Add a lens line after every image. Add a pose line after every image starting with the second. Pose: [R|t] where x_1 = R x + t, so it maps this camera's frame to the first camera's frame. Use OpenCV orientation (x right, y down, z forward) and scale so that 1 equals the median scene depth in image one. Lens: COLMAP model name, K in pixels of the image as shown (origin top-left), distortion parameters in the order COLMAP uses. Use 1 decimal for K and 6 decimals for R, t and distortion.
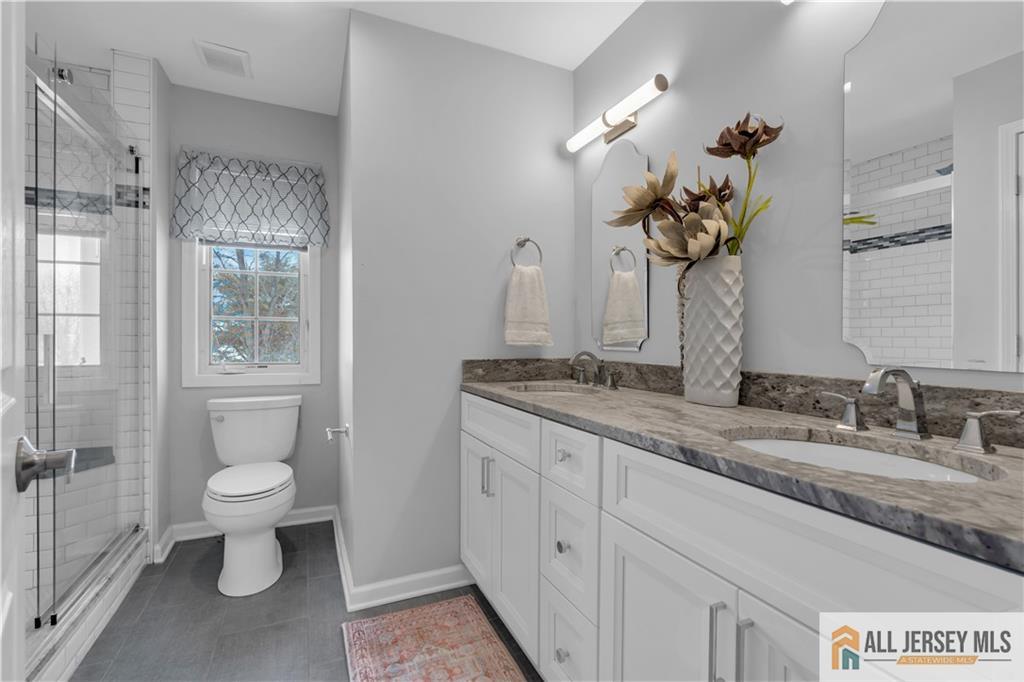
lens RADIAL K [[453.5, 0, 517.4], [0, 453.5, 343.6], [0, 0, 1]] dist [0.007461, 0.003023]
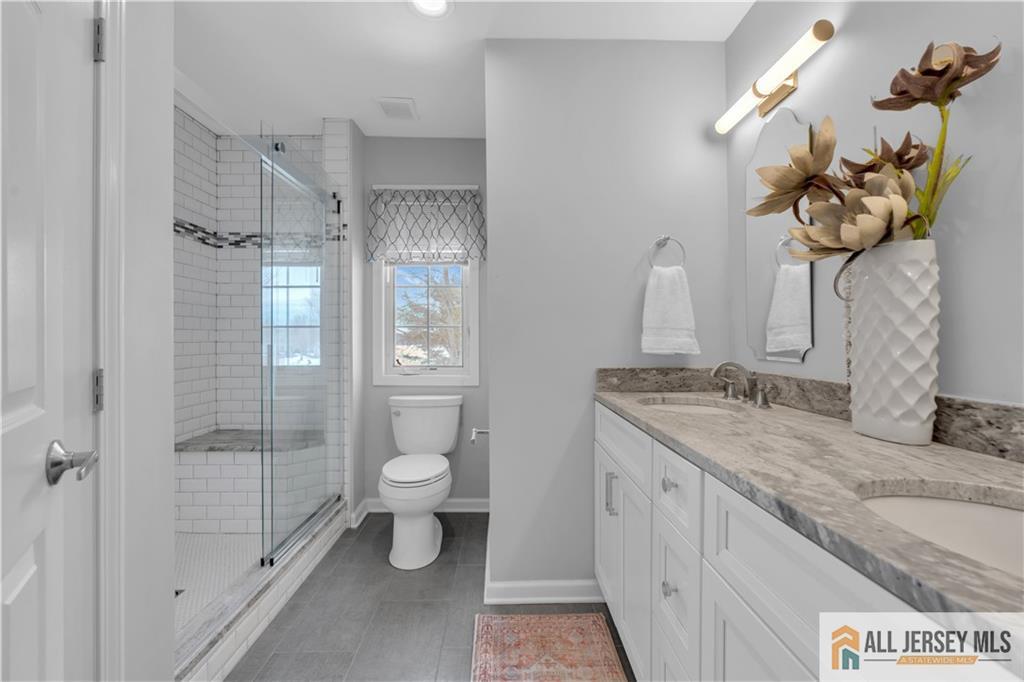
lens RADIAL K [[453.5, 0, 525.8], [0, 453.5, 341.0], [0, 0, 1]] dist [0.007461, 0.003023]
pose [[0.924769, -0.001575, -0.380526, 0.113760], [-0.000531, 0.999985, -0.005428, -0.017280], [0.380529, 0.005222, 0.924754, 0.048630]]
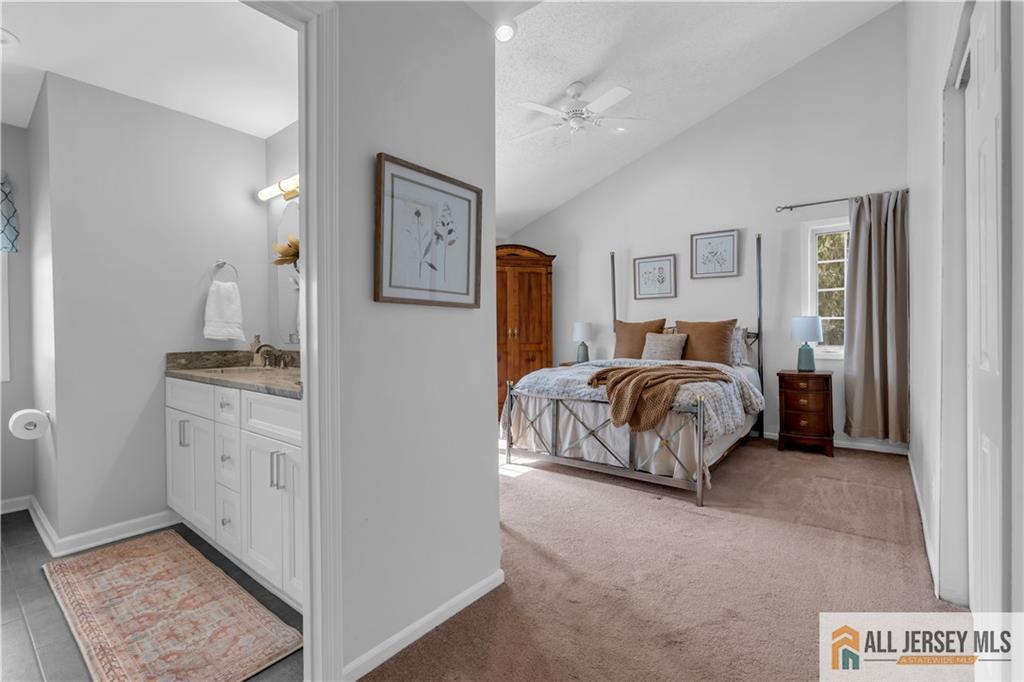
lens RADIAL K [[453.5, 0, 496.5], [0, 453.5, 332.7], [0, 0, 1]] dist [0.007461, 0.003023]
pose [[0.905630, -0.008110, 0.423991, 0.191683], [0.013356, 0.999867, -0.009403, 0.004156], [-0.423858, 0.014178, 0.905618, -0.604832]]
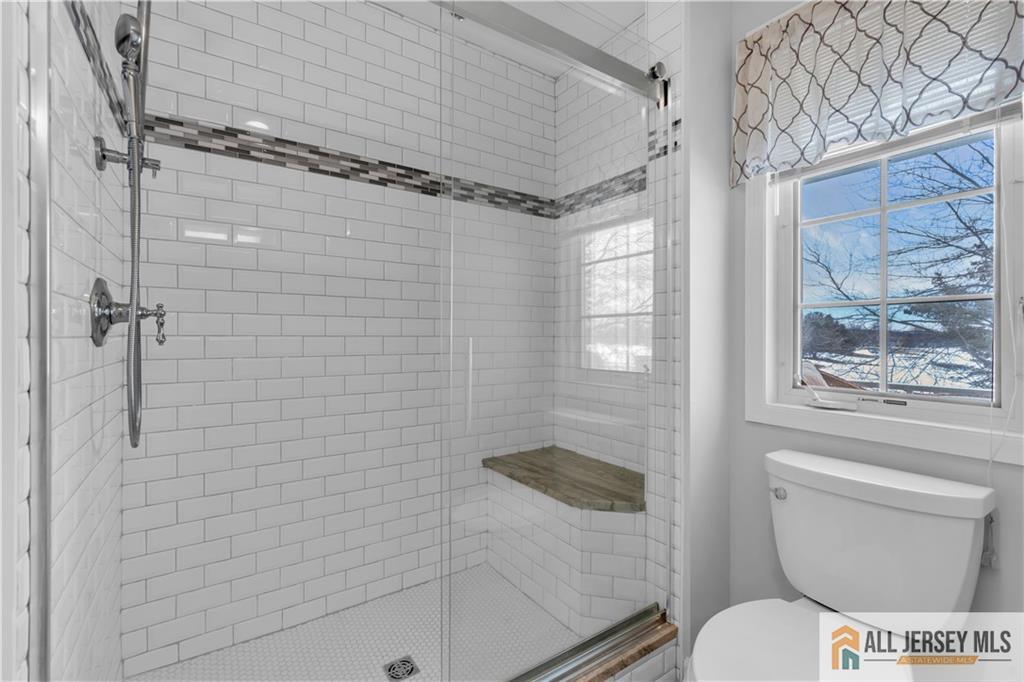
lens RADIAL K [[453.5, 0, 515.4], [0, 453.5, 335.9], [0, 0, 1]] dist [0.007461, 0.003023]
pose [[0.147408, -0.000816, -0.989076, -0.188509], [-0.013133, 0.999910, -0.002782, -0.017150], [0.988989, 0.013400, 0.147384, 0.693070]]
